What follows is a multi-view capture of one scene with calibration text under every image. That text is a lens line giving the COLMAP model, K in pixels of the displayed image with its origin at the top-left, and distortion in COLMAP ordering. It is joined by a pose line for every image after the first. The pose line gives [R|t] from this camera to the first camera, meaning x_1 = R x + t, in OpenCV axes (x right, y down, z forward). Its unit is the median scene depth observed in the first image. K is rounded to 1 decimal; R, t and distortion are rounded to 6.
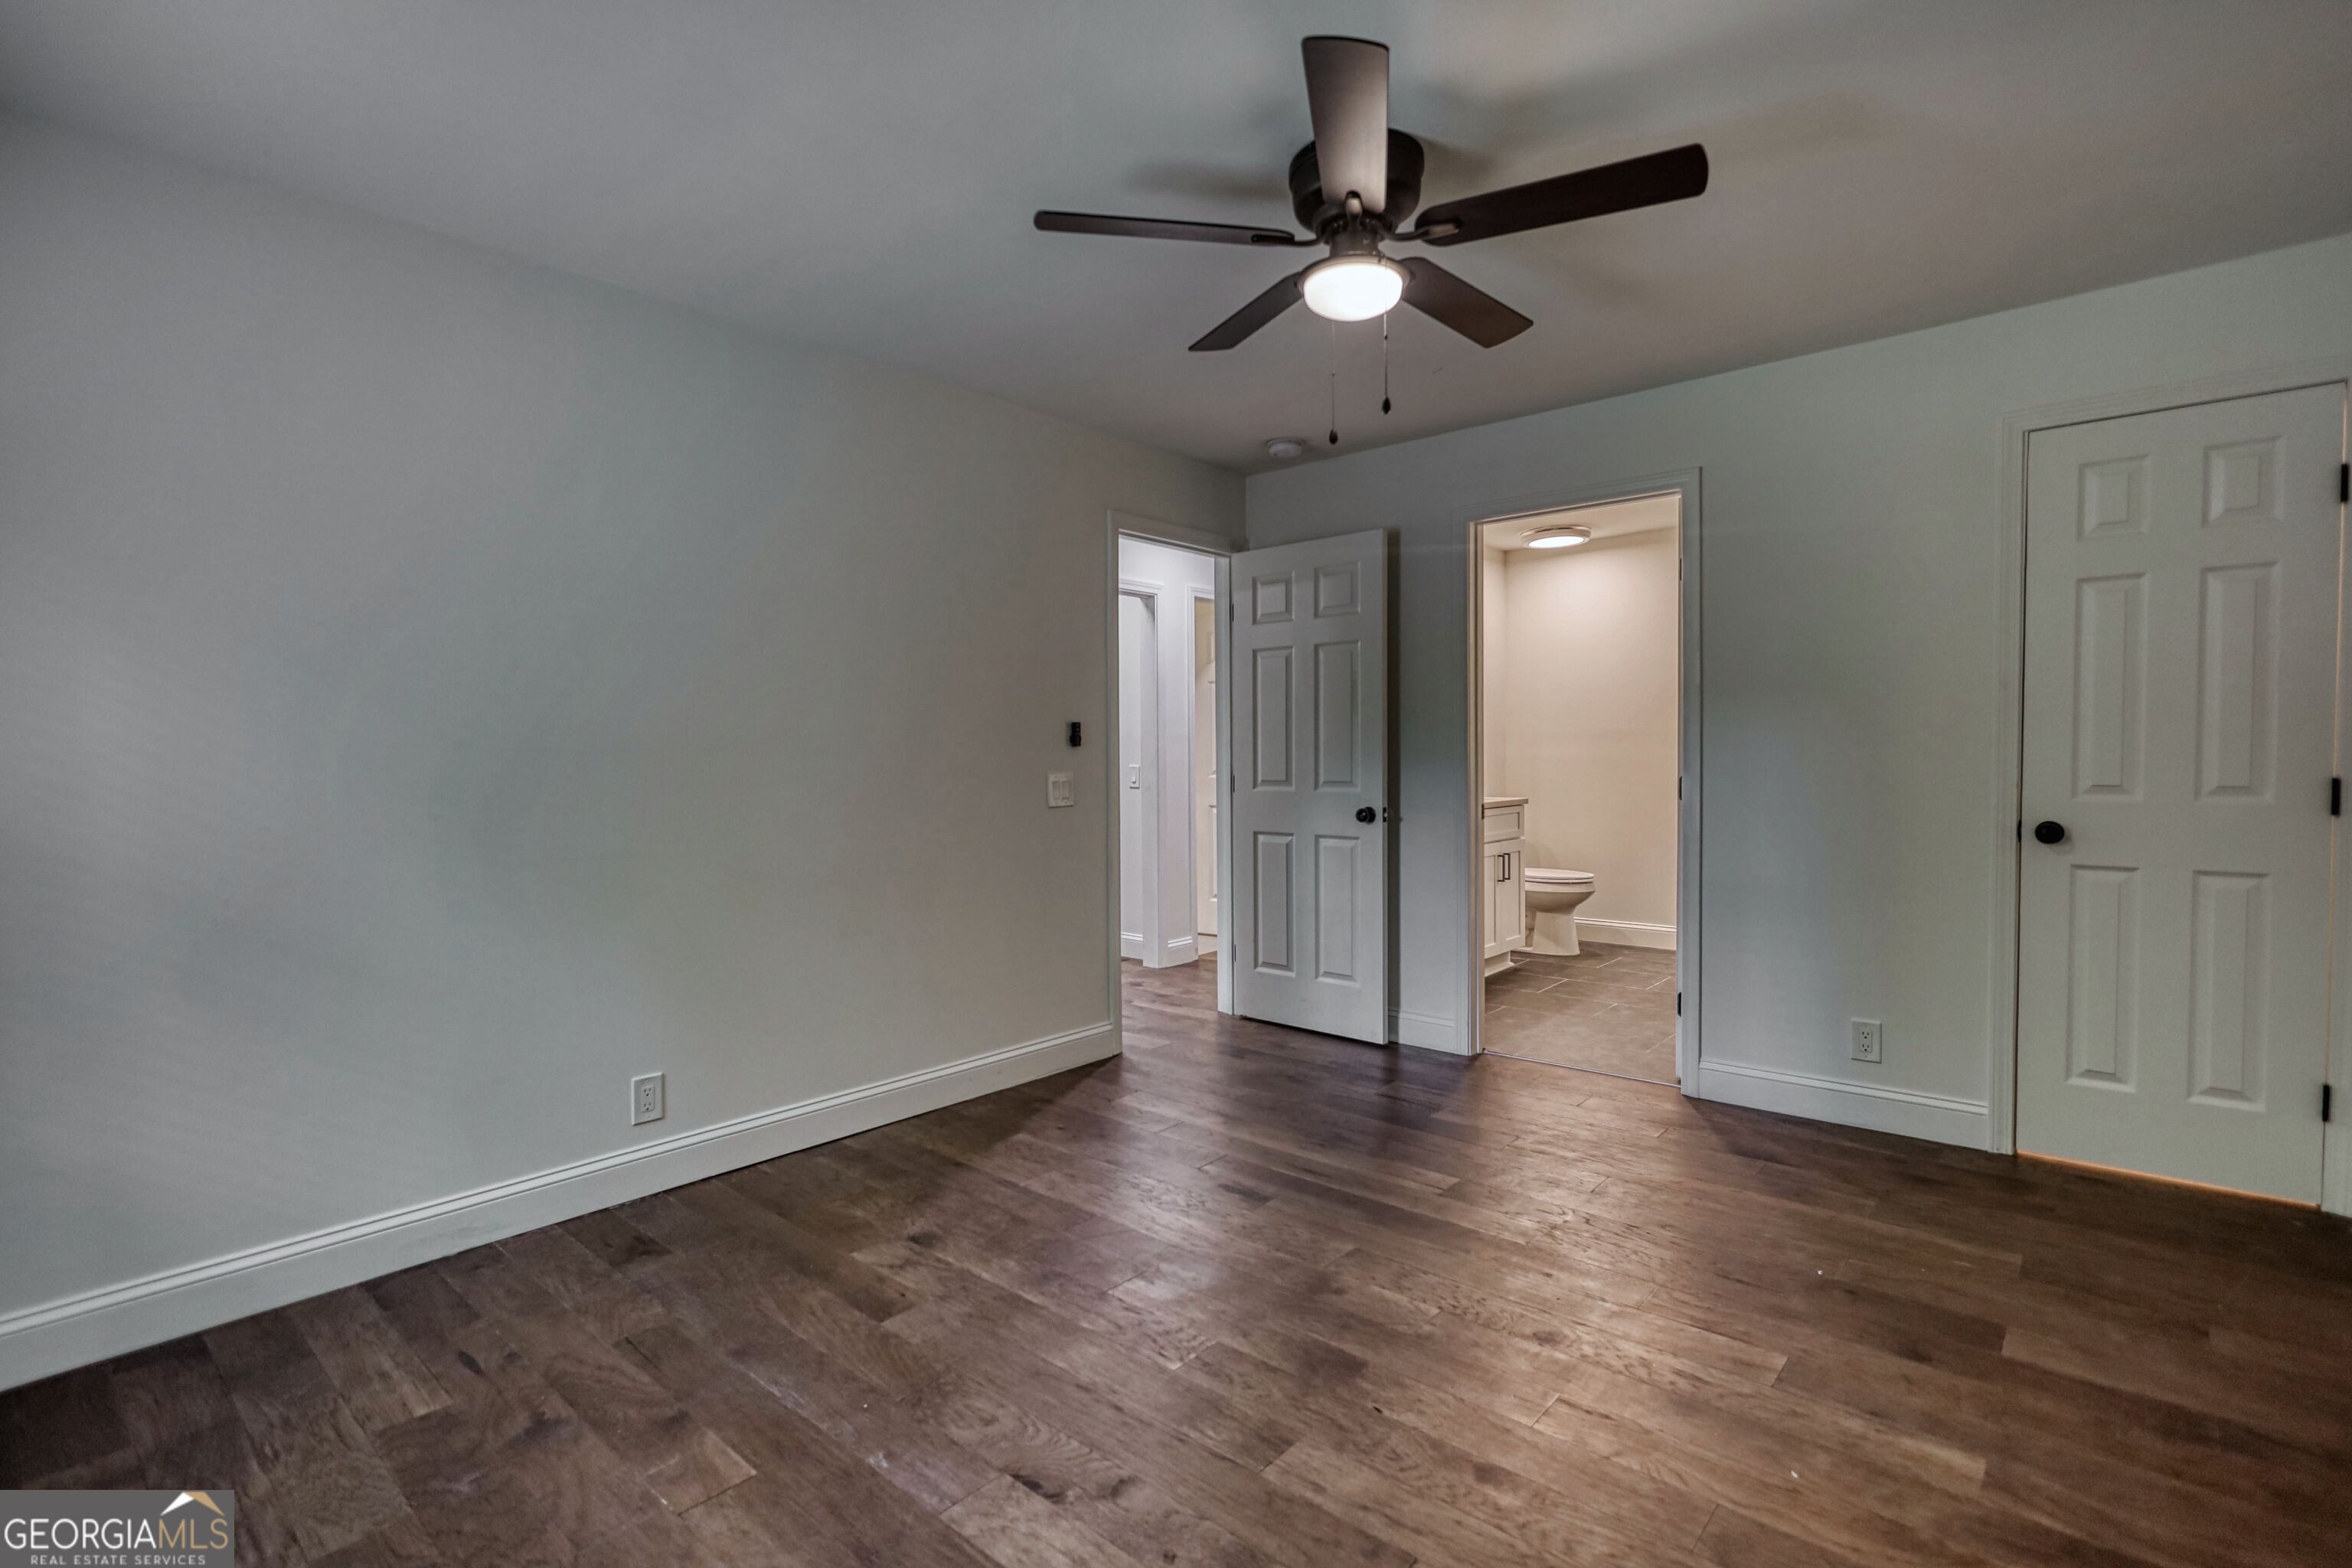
lens RADIAL K [[1093.5, 0, 1154.2], [0, 1093.5, 779.0], [0, 0, 1]] dist [0.001622, 0.000821]
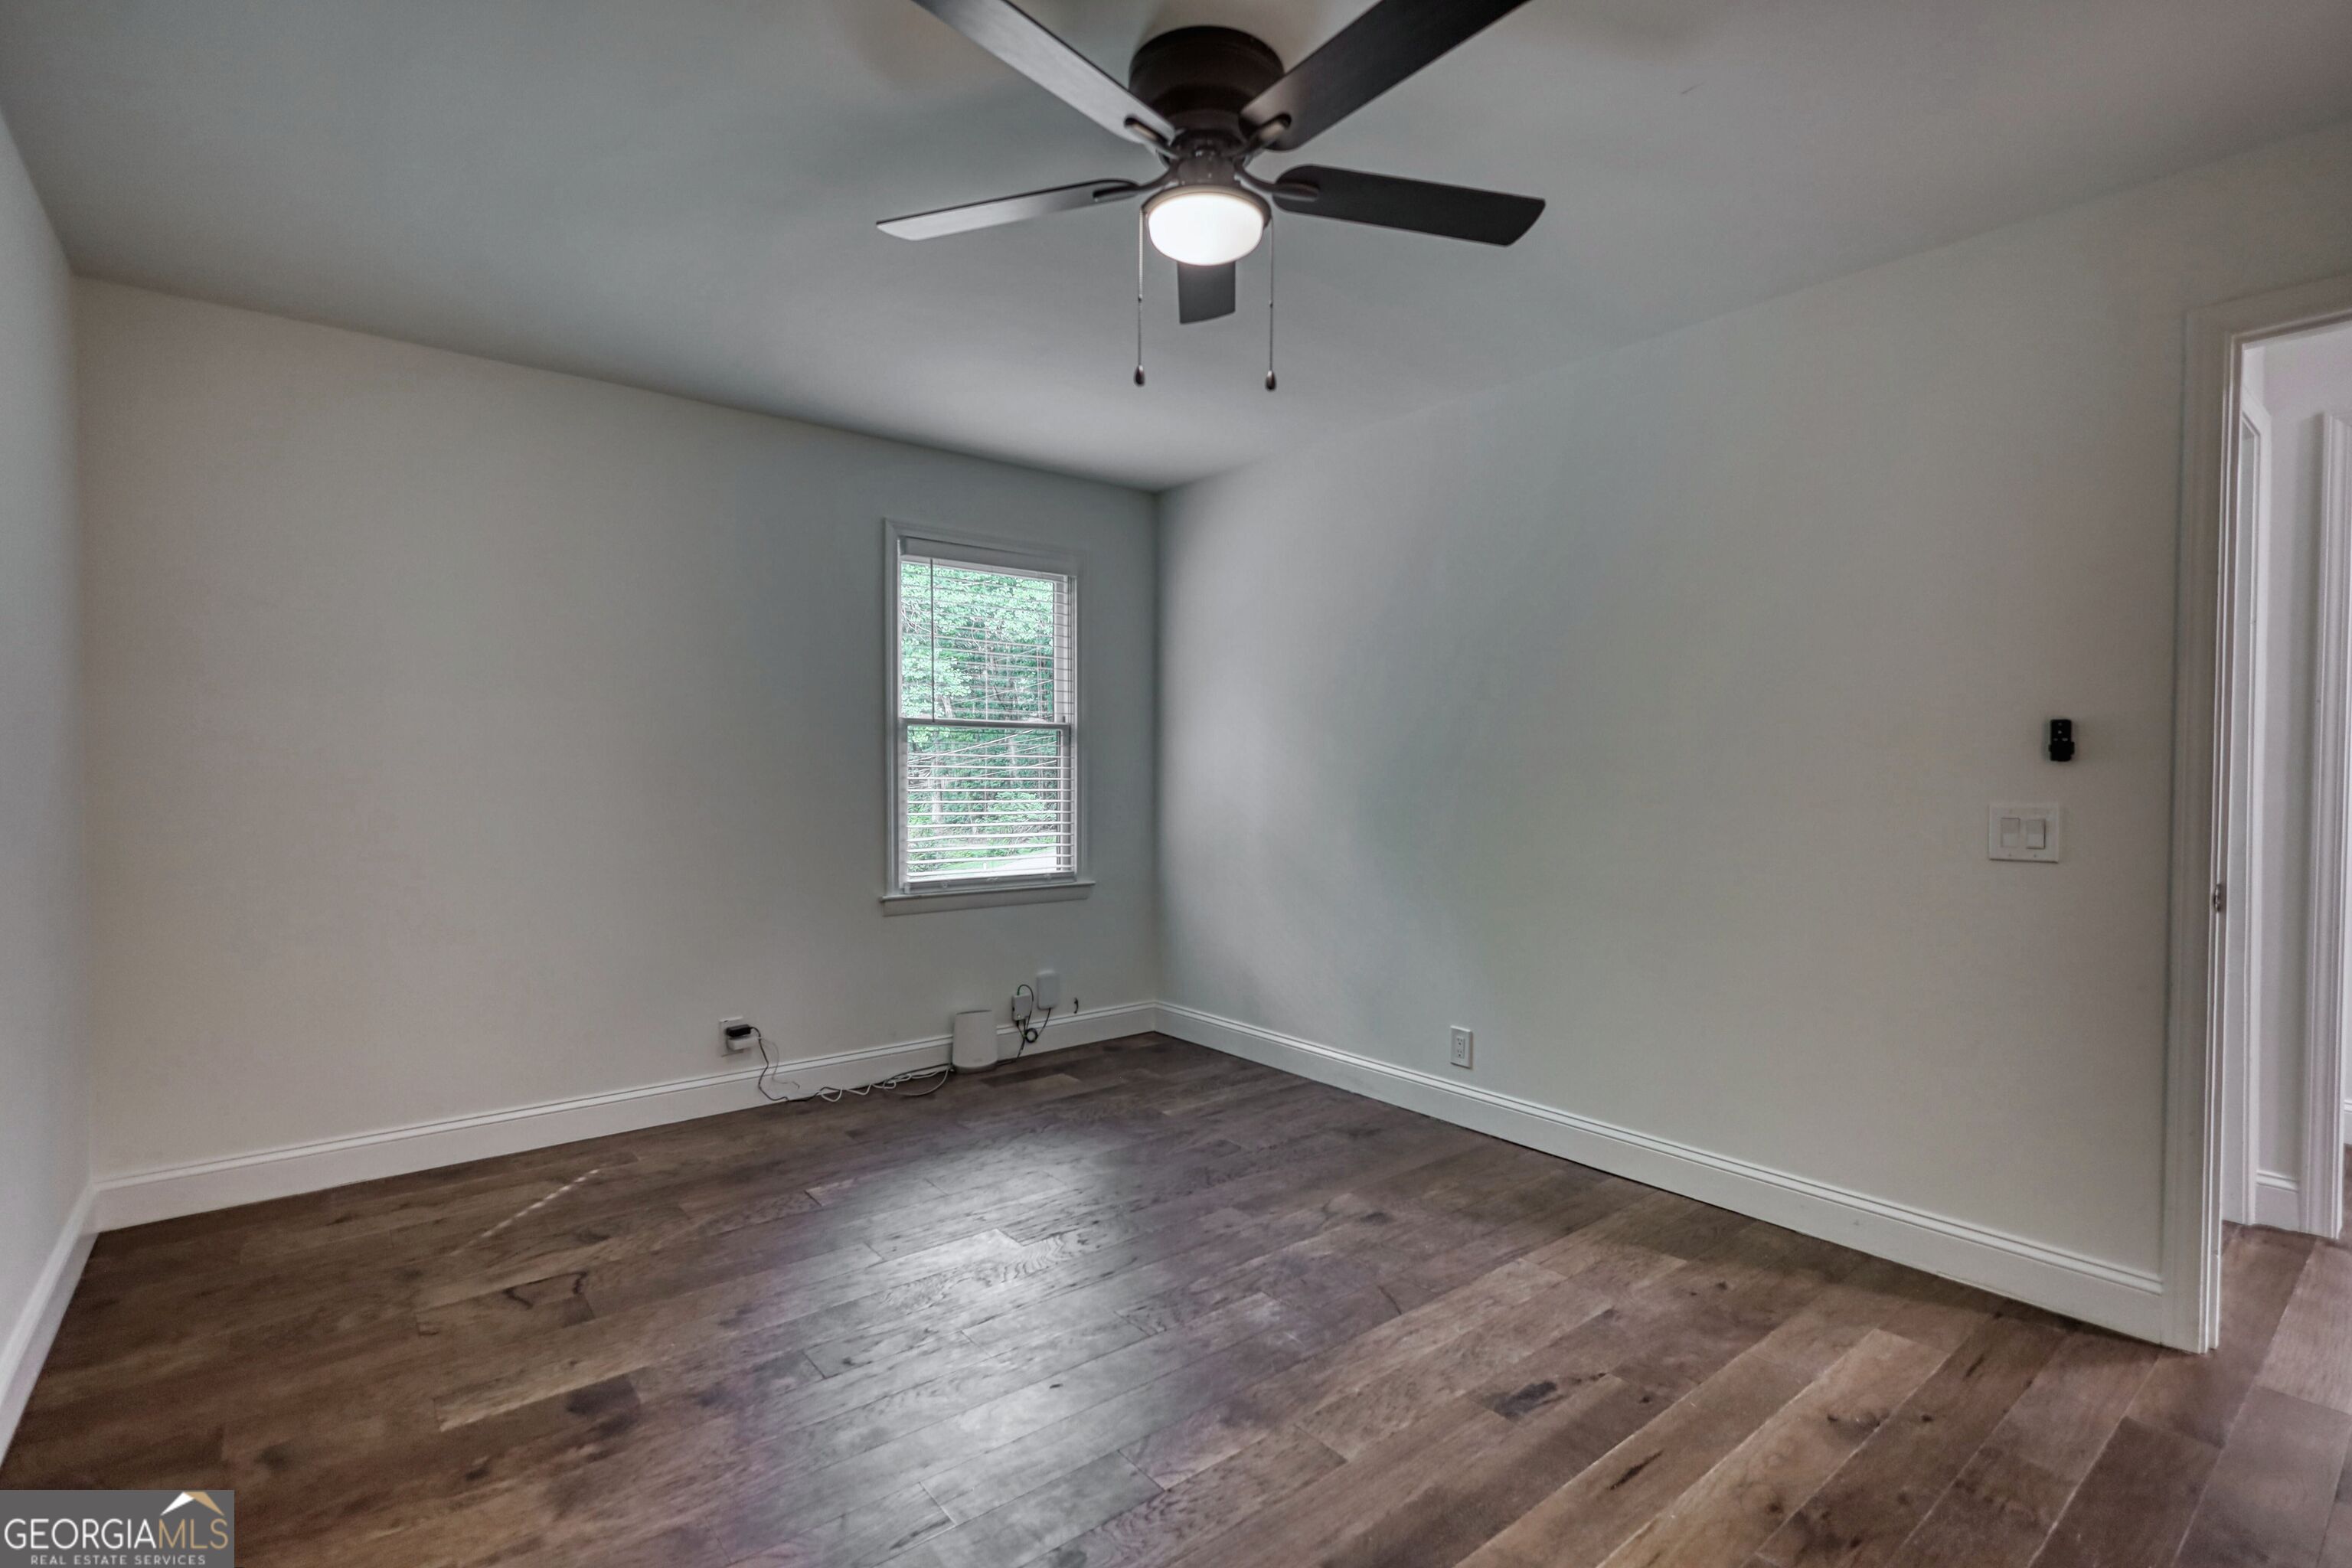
lens RADIAL K [[1093.5, 0, 1186.8], [0, 1093.5, 781.4], [0, 0, 1]] dist [0.001622, 0.000821]
pose [[-0.151689, 0.022300, -0.988177, 0.989573], [-0.024978, 0.999340, 0.026386, -0.039436], [0.988113, 0.028686, -0.151032, 1.084979]]
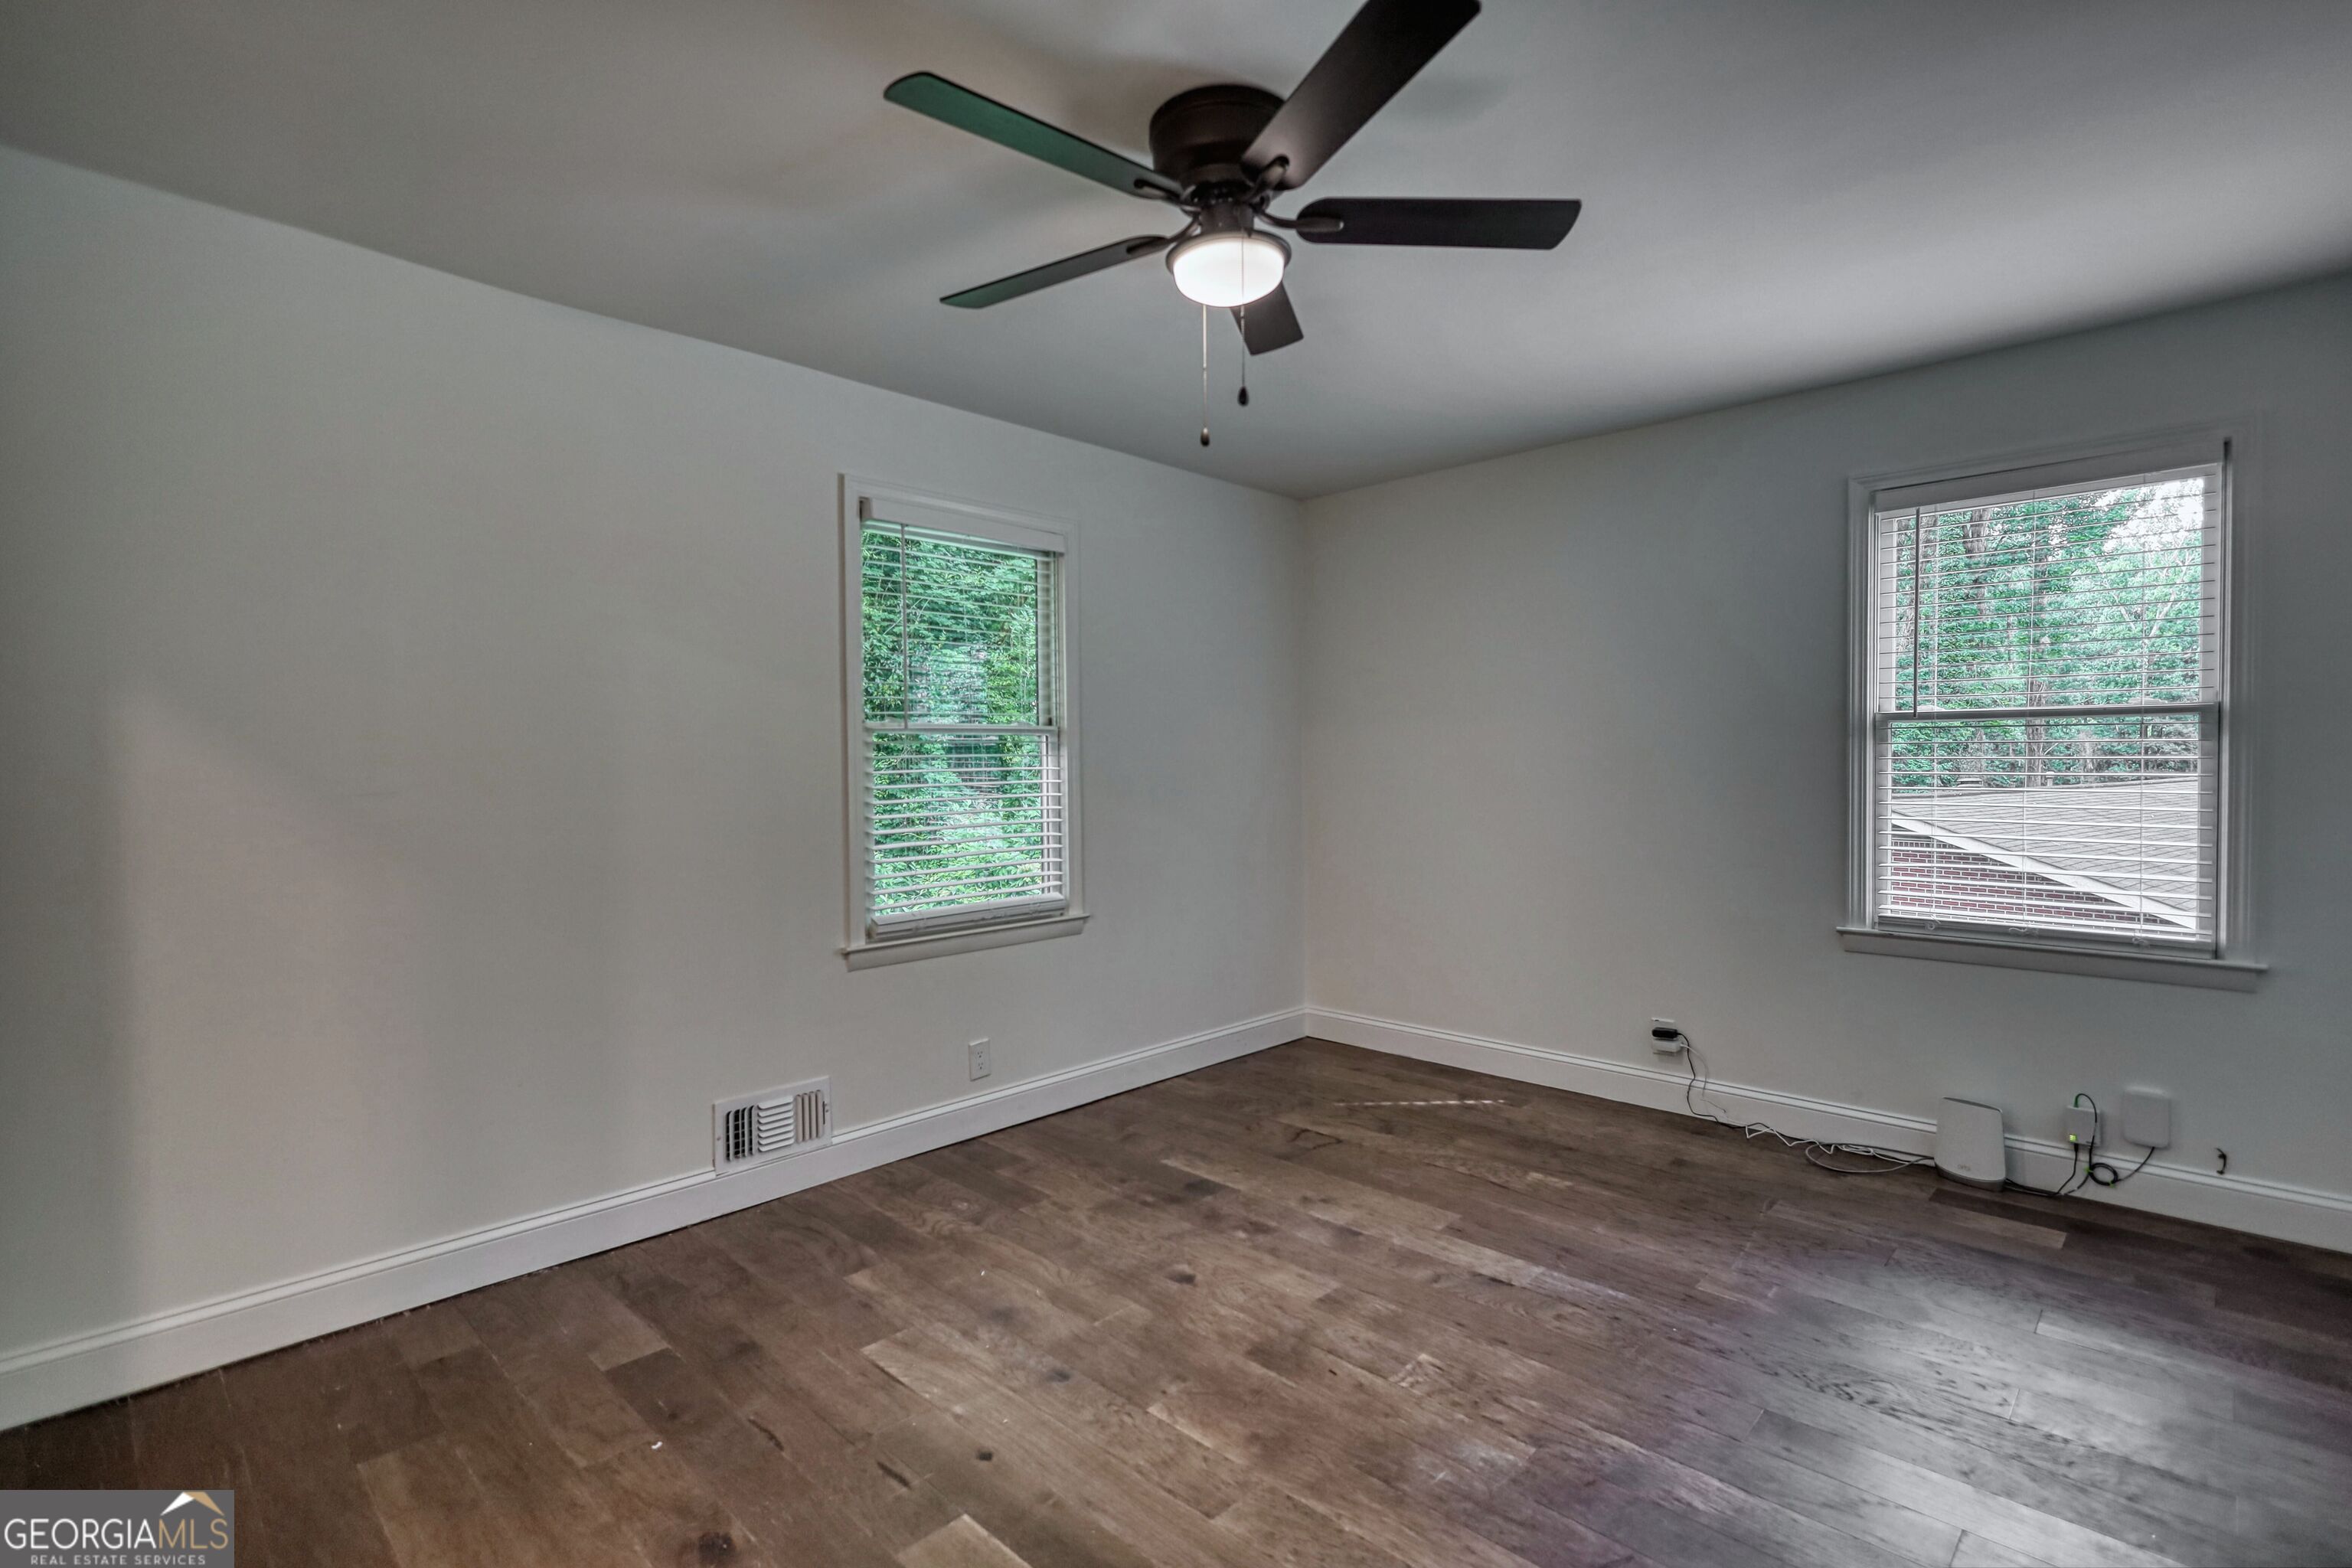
lens RADIAL K [[1093.5, 0, 1180.3], [0, 1093.5, 778.2], [0, 0, 1]] dist [0.001622, 0.000821]
pose [[-0.999417, 0.016955, 0.029648, 0.192413], [0.018111, 0.999068, 0.039182, -0.071087], [-0.028956, 0.039696, -0.998792, 1.827809]]
